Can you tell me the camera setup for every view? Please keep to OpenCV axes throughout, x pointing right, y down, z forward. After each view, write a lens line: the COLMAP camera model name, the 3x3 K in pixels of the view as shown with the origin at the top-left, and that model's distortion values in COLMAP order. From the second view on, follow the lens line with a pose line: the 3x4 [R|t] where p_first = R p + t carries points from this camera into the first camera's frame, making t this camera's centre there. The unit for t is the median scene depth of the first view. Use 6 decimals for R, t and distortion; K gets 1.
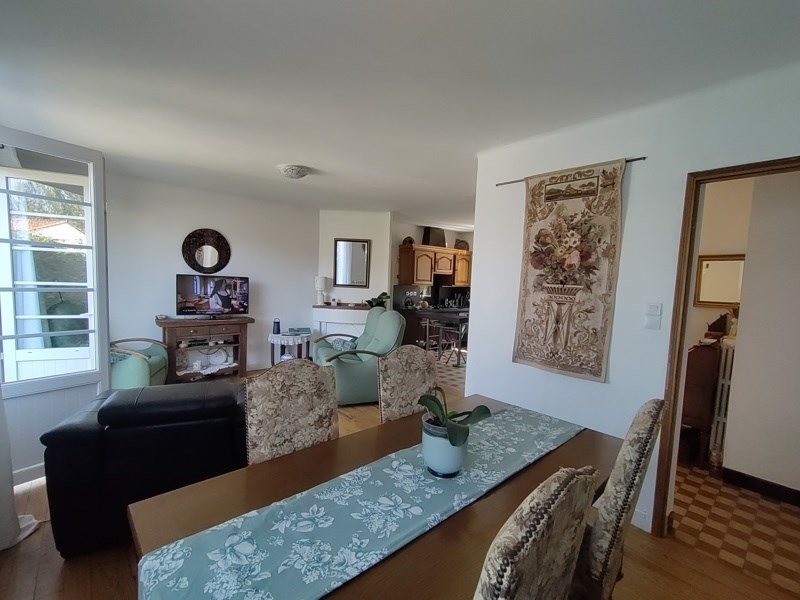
lens RADIAL K [[363.1, 0, 401.2], [0, 363.1, 302.7], [0, 0, 1]] dist [0.000886, 0.000941]
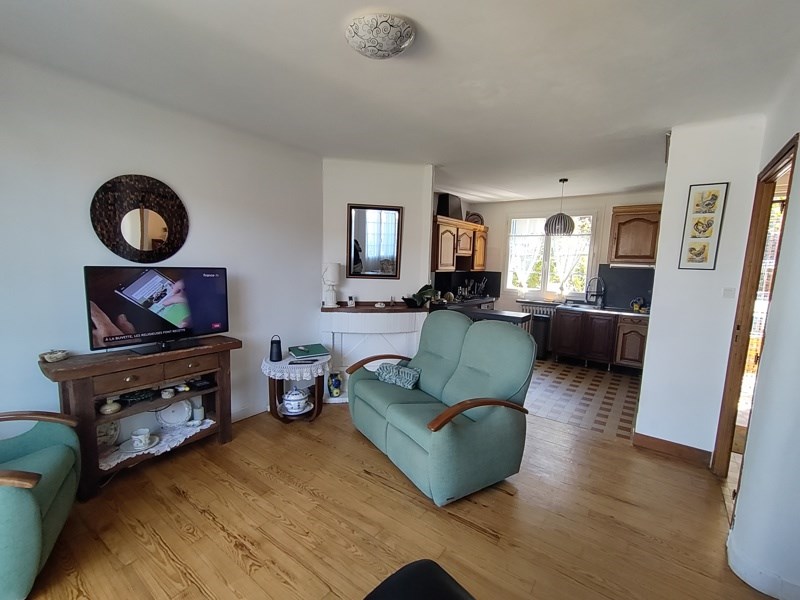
lens RADIAL K [[363.1, 0, 399.3], [0, 363.1, 304.3], [0, 0, 1]] dist [0.000886, 0.000941]
pose [[0.977455, -0.035782, 0.208088, -0.264227], [0.022041, 0.997443, 0.067982, -0.043892], [-0.209989, -0.061862, 0.975745, 0.372417]]
